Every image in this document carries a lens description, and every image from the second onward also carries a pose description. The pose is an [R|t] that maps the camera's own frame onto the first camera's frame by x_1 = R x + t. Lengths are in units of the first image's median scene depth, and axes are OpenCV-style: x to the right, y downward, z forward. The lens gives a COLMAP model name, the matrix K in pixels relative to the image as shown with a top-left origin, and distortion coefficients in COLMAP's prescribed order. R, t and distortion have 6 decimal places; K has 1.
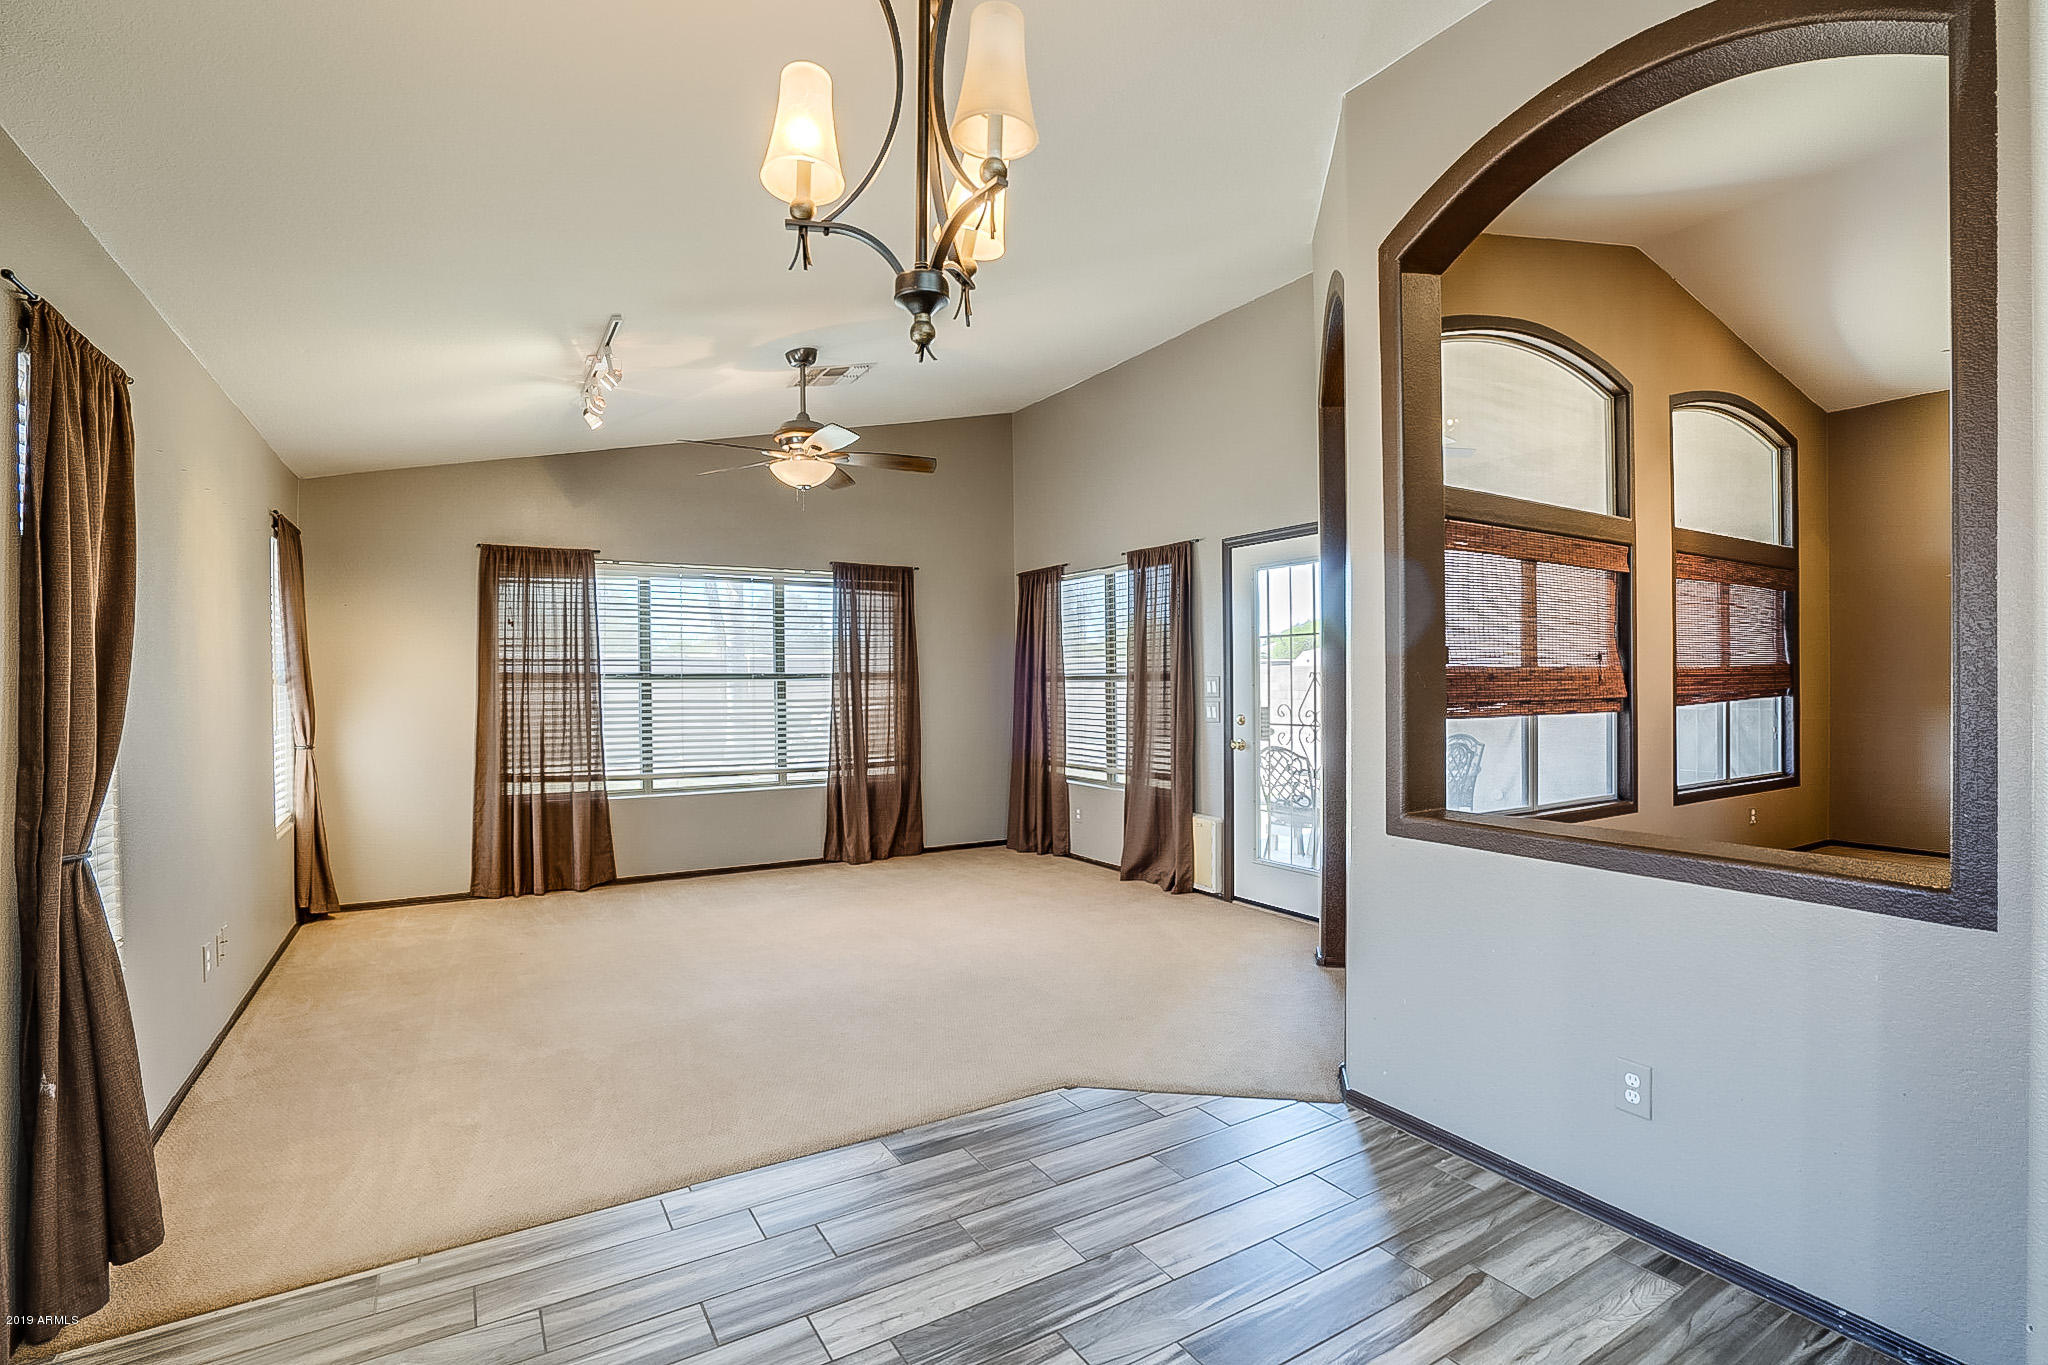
lens RADIAL K [[945.2, 0, 1009.9], [0, 945.2, 696.2], [0, 0, 1]] dist [-0.049072, 0.013583]
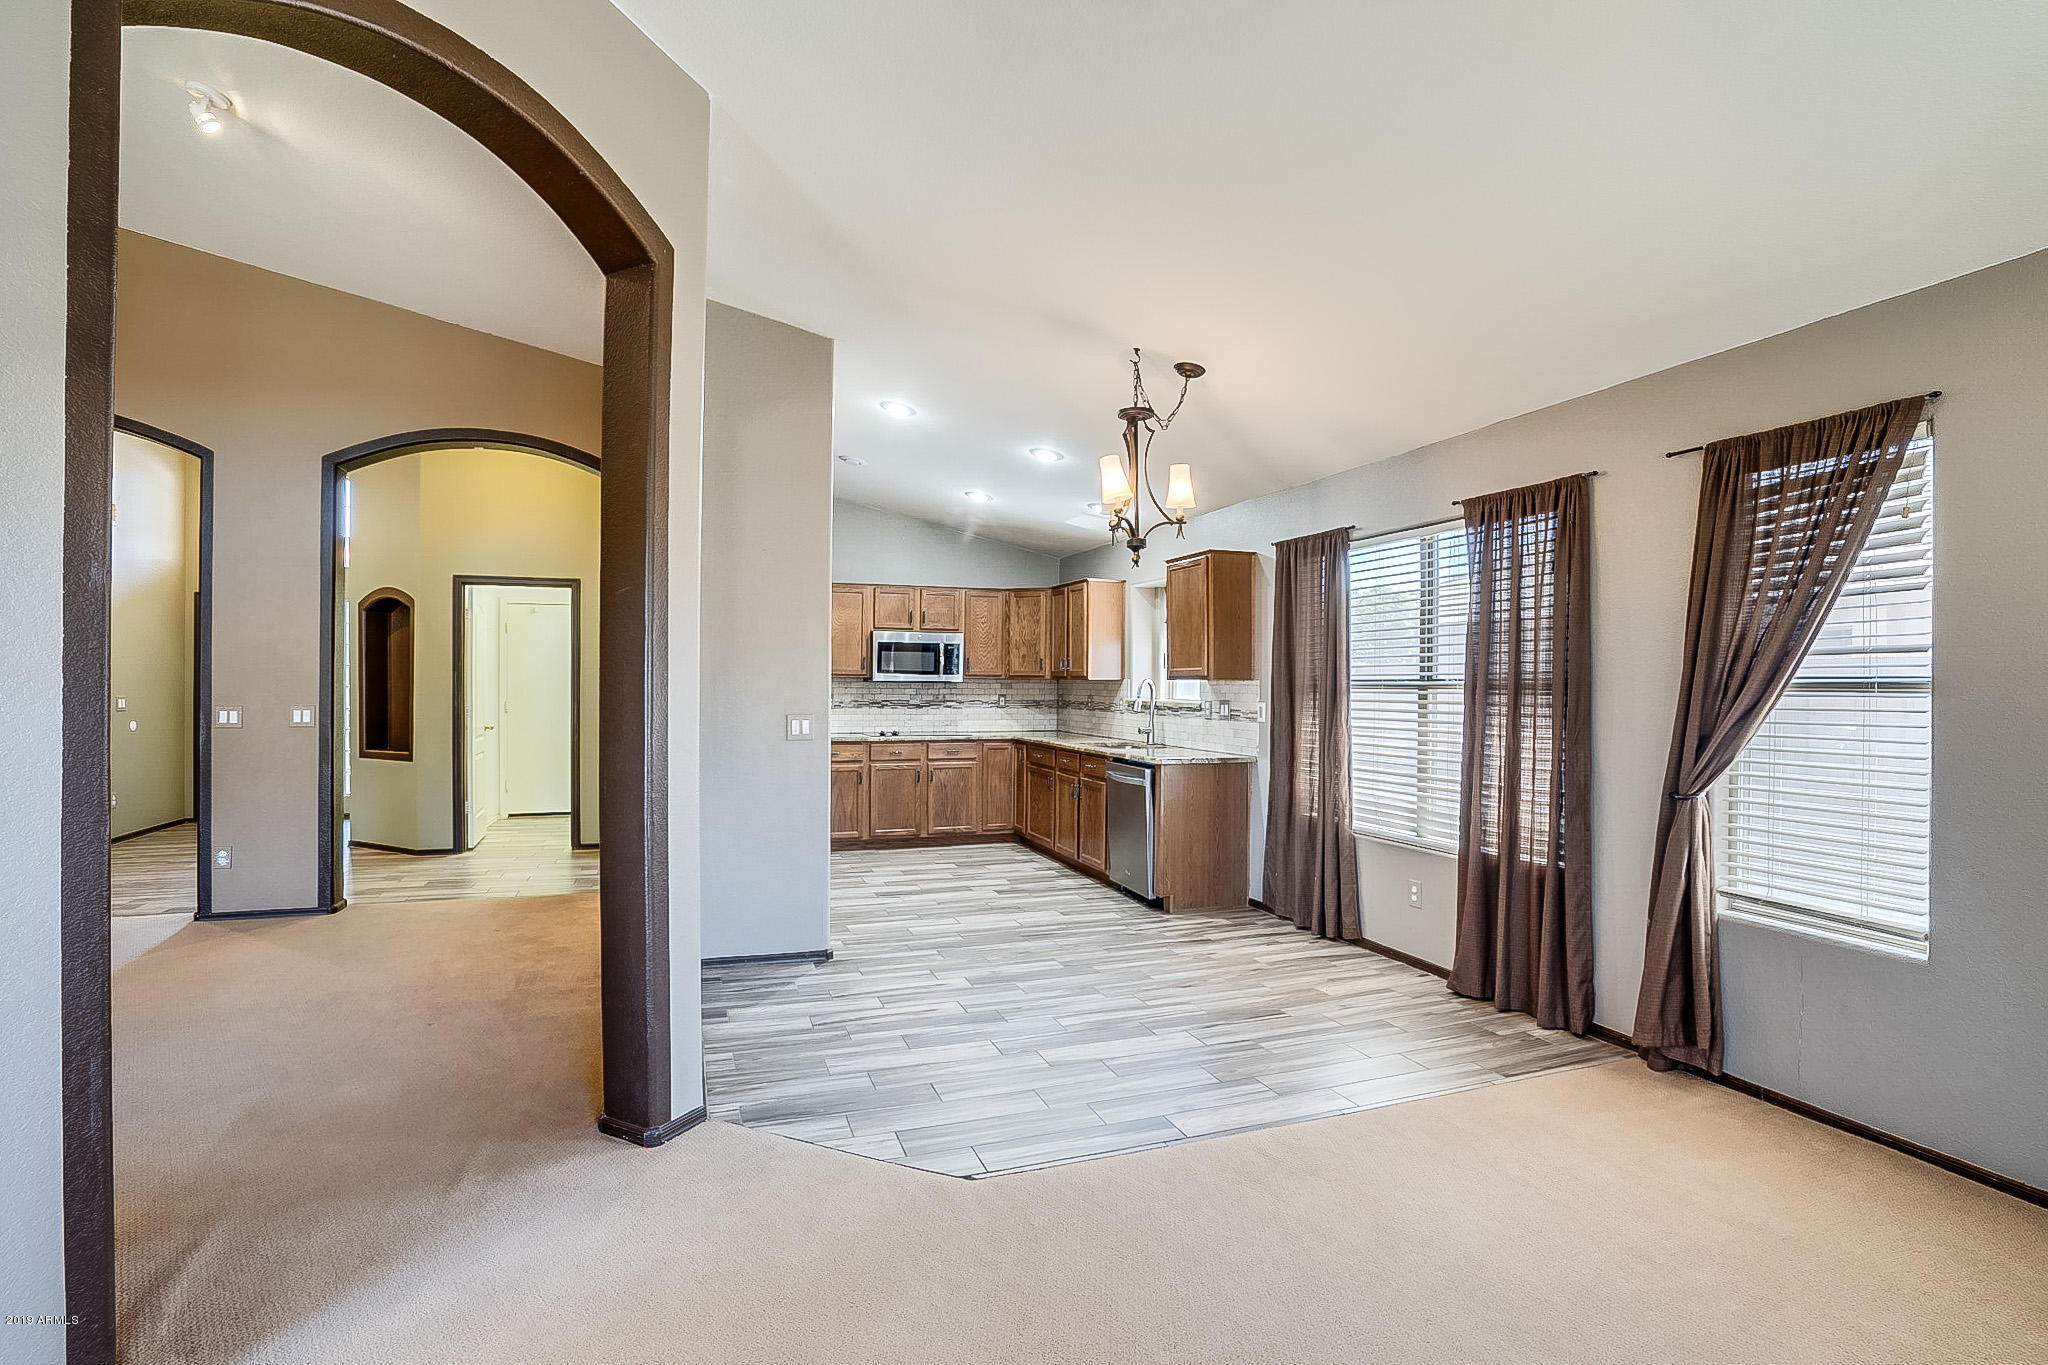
lens RADIAL K [[945.2, 0, 990.2], [0, 945.2, 686.4], [0, 0, 1]] dist [-0.049072, 0.013583]
pose [[-0.971440, -0.000542, 0.237284, -0.085336], [0.004021, 0.999816, 0.018748, -0.020187], [-0.237250, 0.019167, -0.971259, 0.992105]]
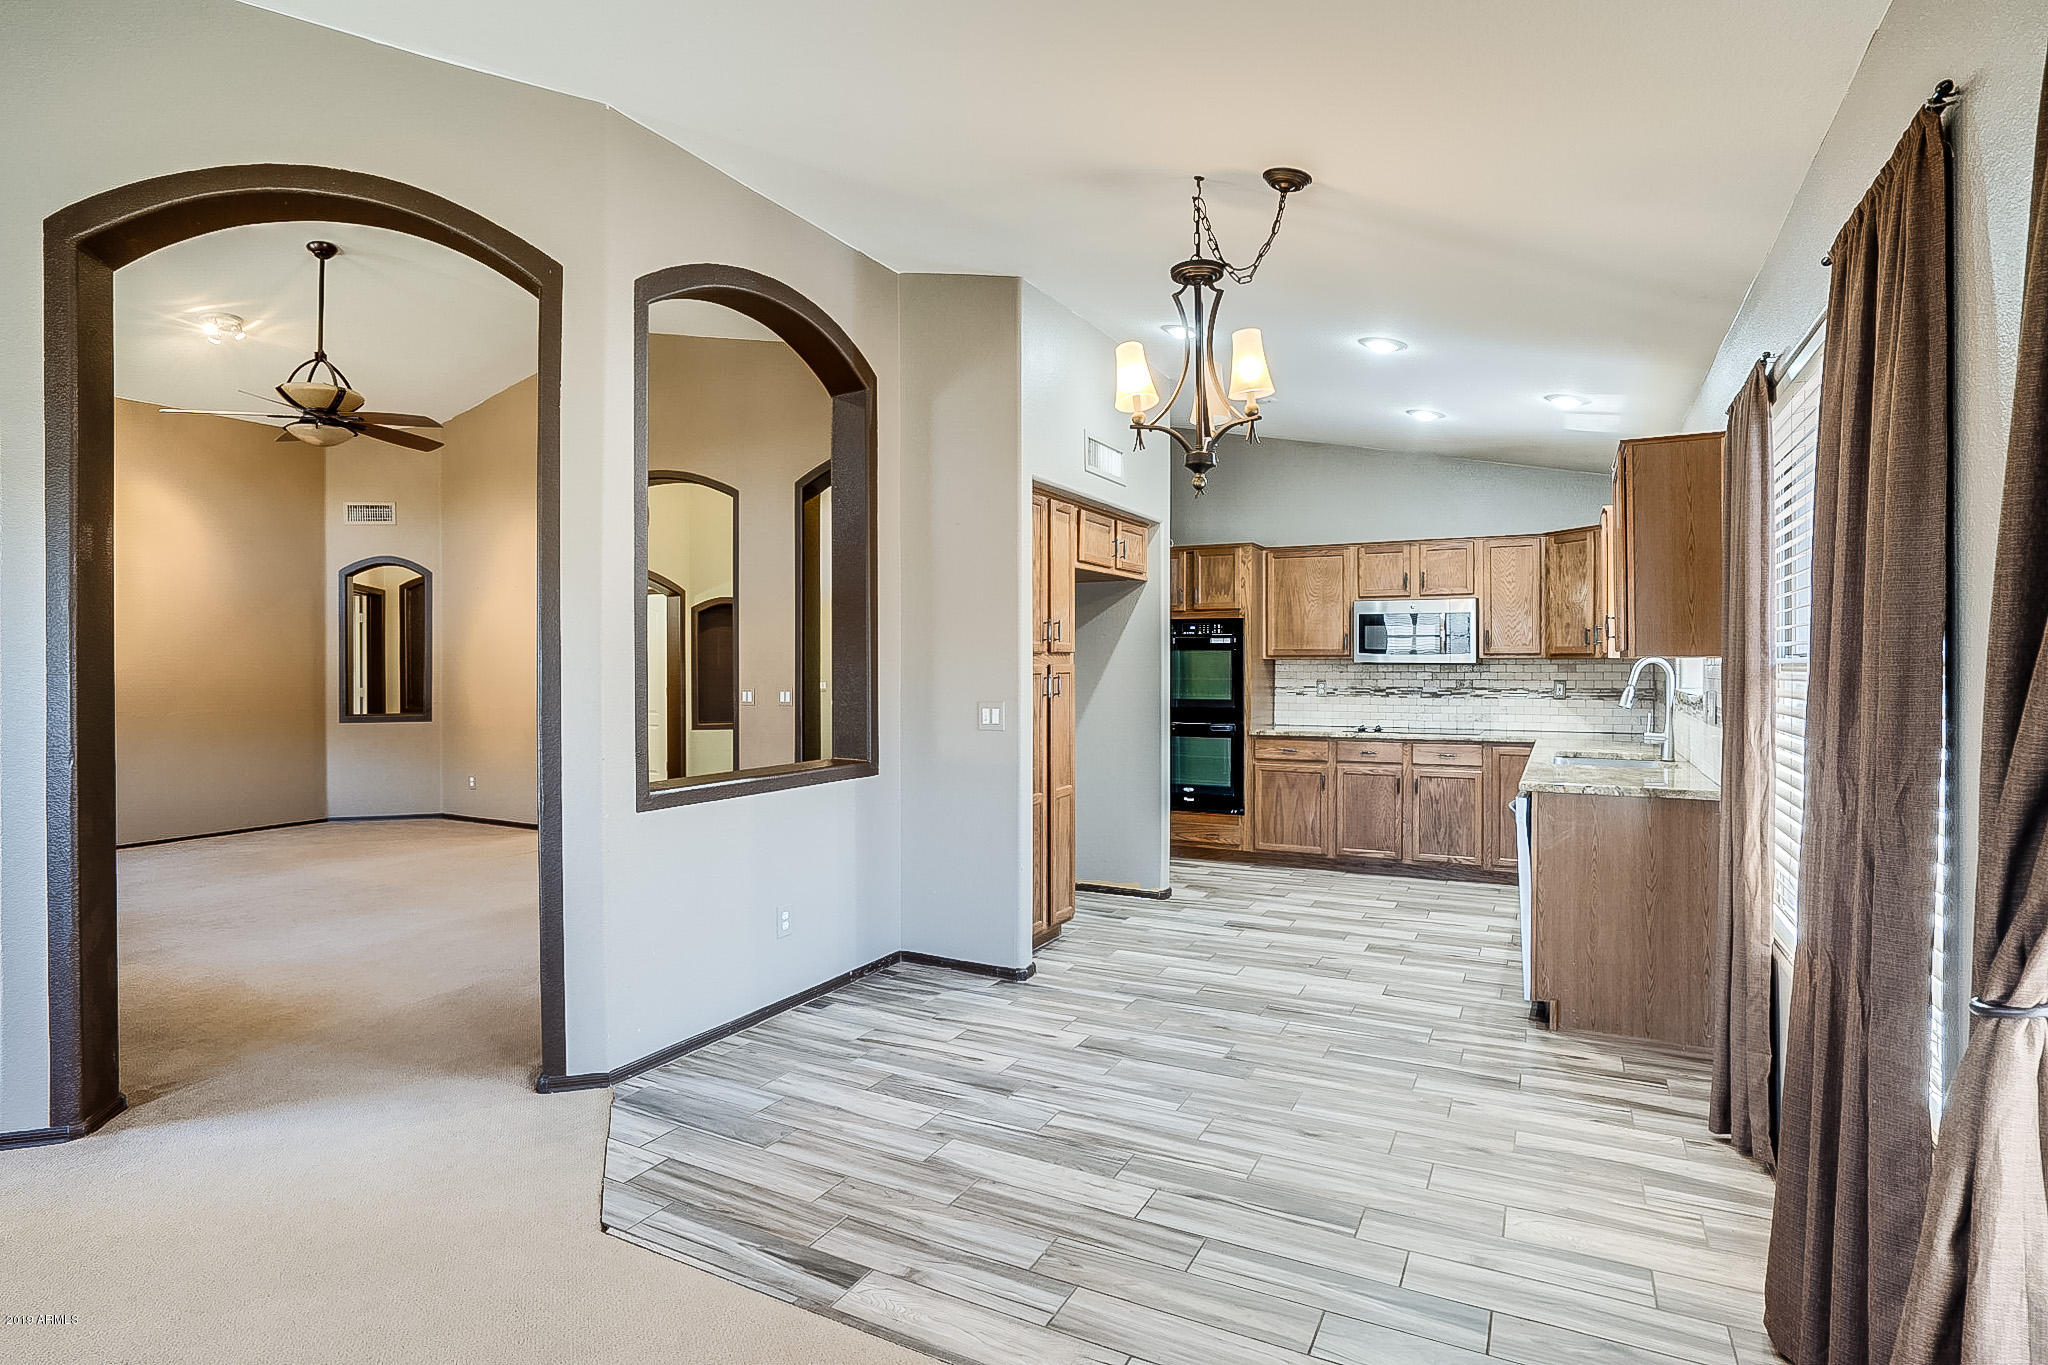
lens RADIAL K [[1006.4, 0, 1013.3], [0, 1006.4, 672.9], [0, 0, 1]] dist [-0.036823, 0.007246]
pose [[-0.507074, 0.000079, 0.861903, -0.427576], [0.020069, 0.999730, 0.011715, -0.012387], [-0.861669, 0.023238, -0.506938, 0.612148]]
